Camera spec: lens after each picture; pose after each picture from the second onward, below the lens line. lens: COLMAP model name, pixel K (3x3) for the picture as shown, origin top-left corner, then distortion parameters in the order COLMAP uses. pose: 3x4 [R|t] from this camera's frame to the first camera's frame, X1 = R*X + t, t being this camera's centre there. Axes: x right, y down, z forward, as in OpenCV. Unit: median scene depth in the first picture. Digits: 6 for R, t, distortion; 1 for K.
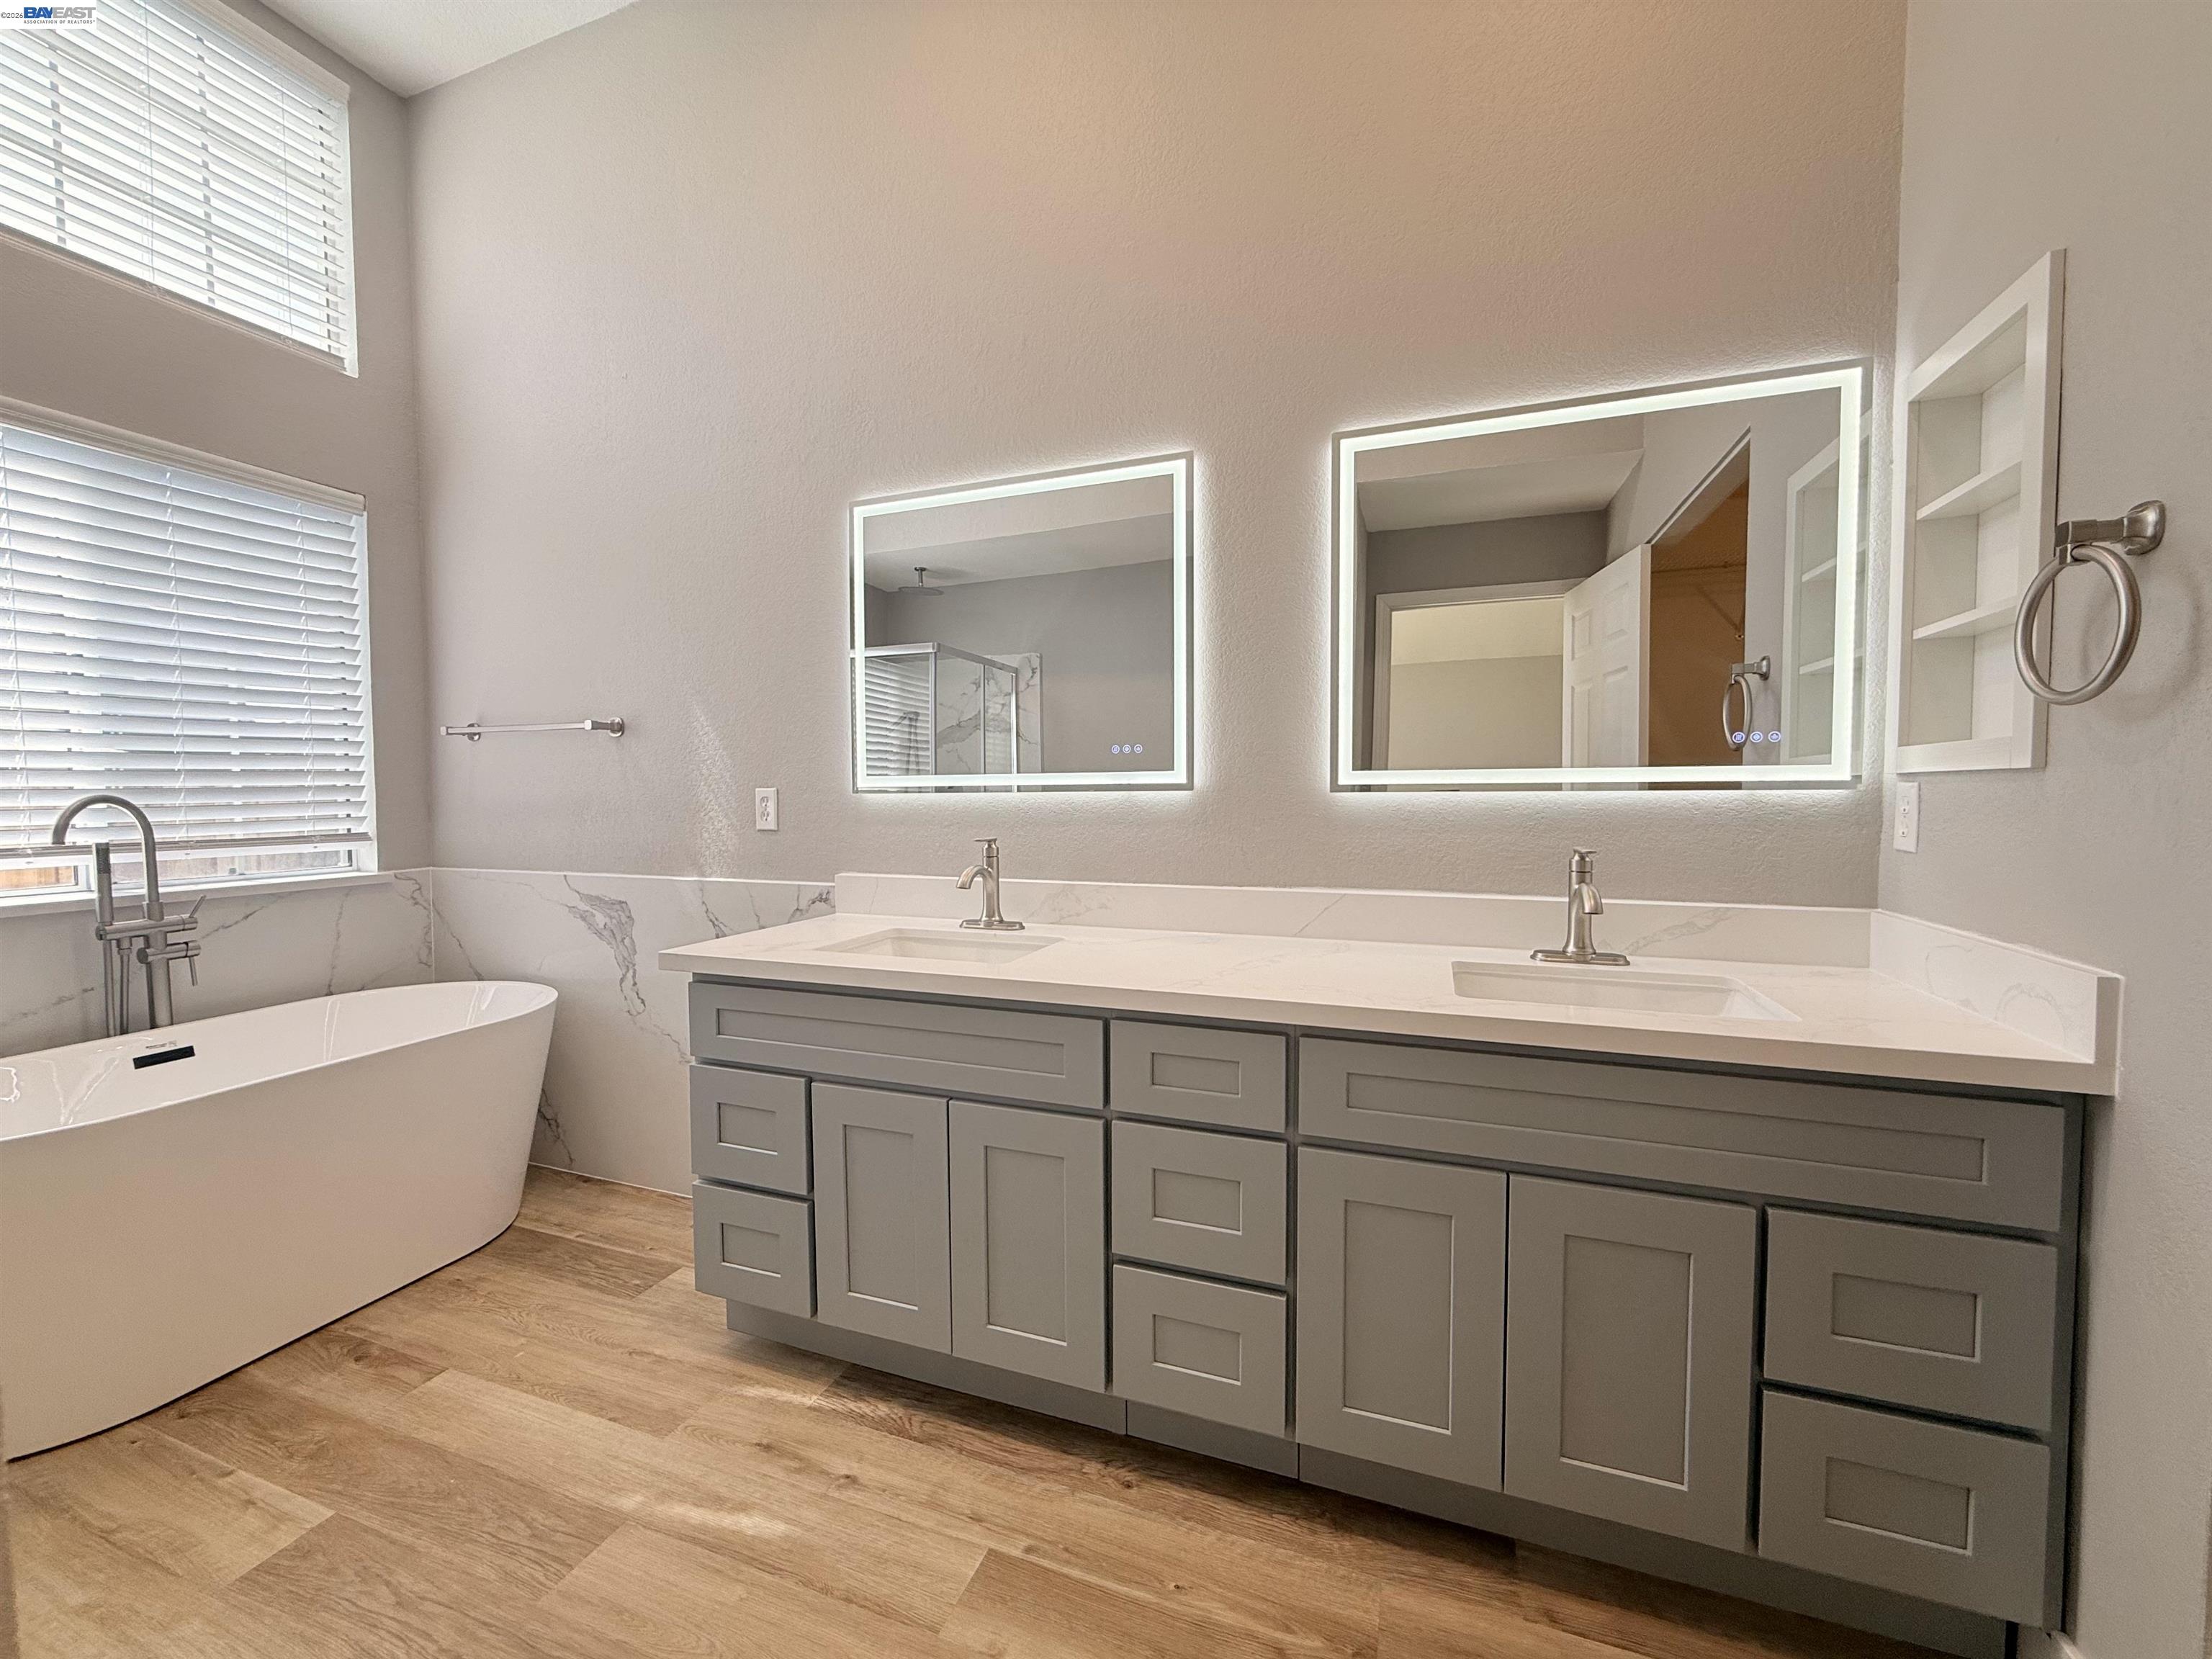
lens RADIAL K [[882.0, 0, 1106.0], [0, 882.0, 830.3], [0, 0, 1]] dist [-0.001297, -0.000182]
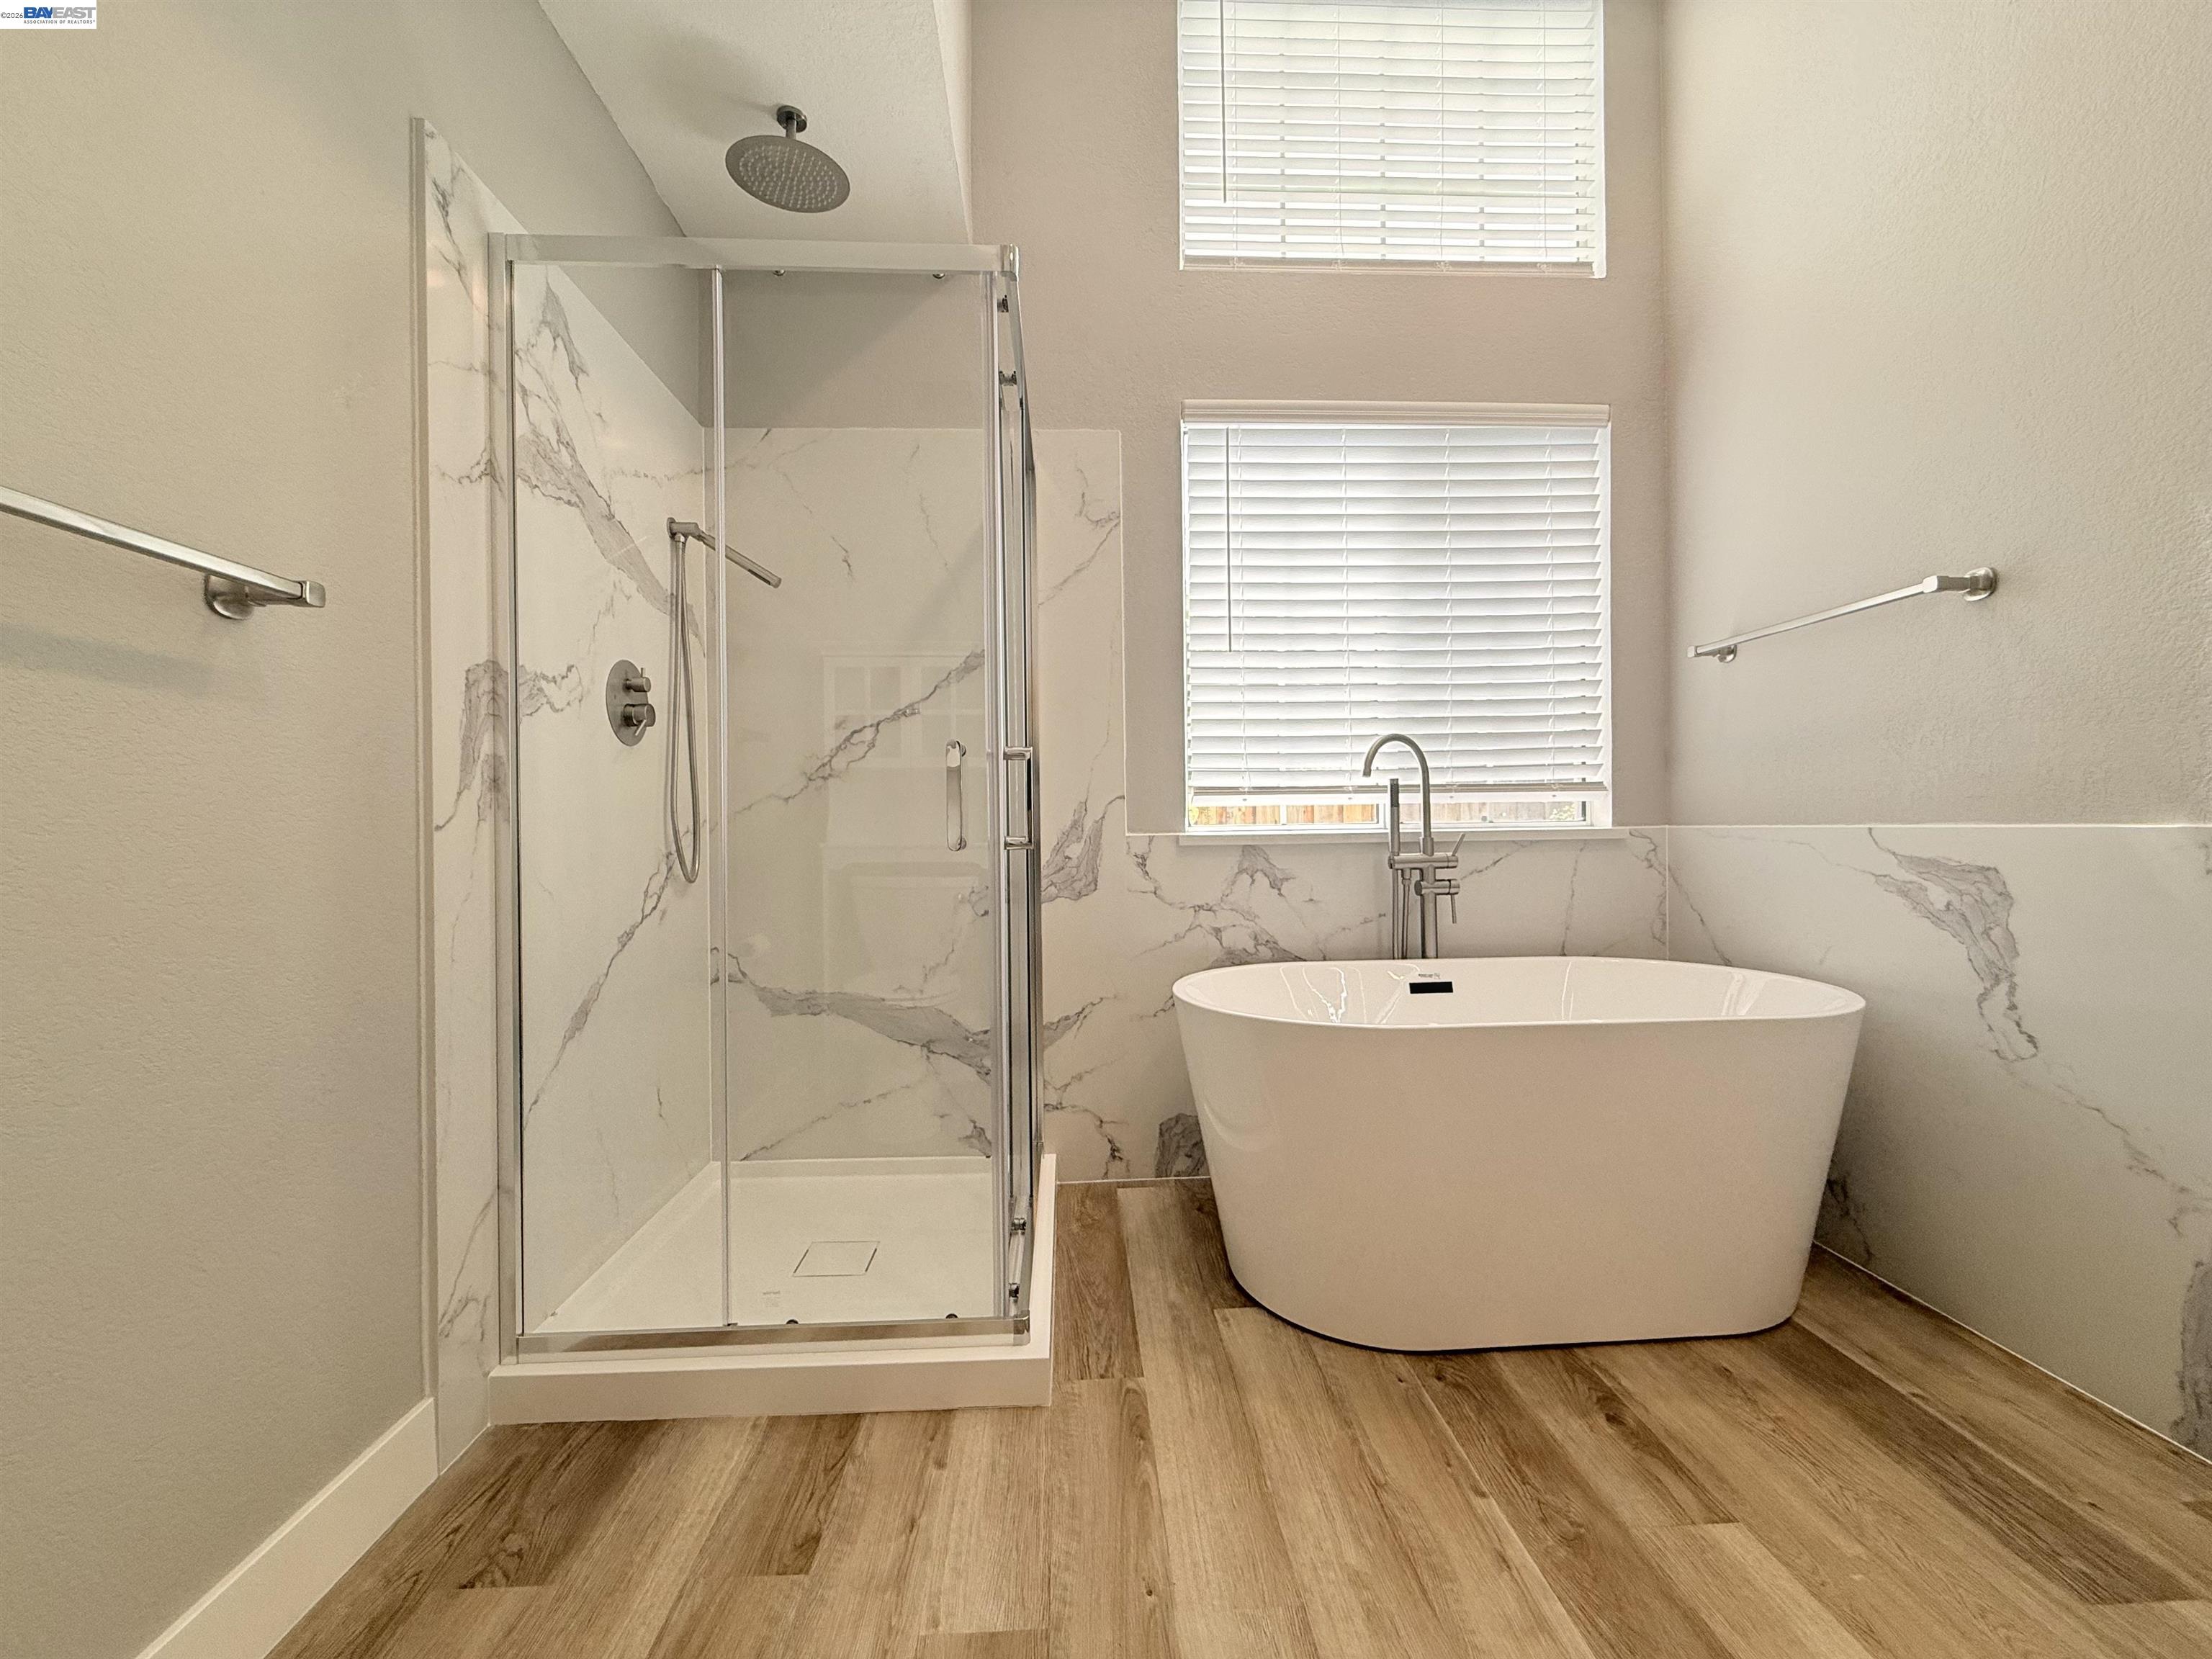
lens RADIAL K [[882.0, 0, 1100.7], [0, 882.0, 828.1], [0, 0, 1]] dist [-0.001297, -0.000182]
pose [[0.388471, 0.001413, -0.921460, -0.250517], [-0.031661, 0.999429, -0.011815, 0.088833], [0.920917, 0.033764, 0.388294, 0.220687]]
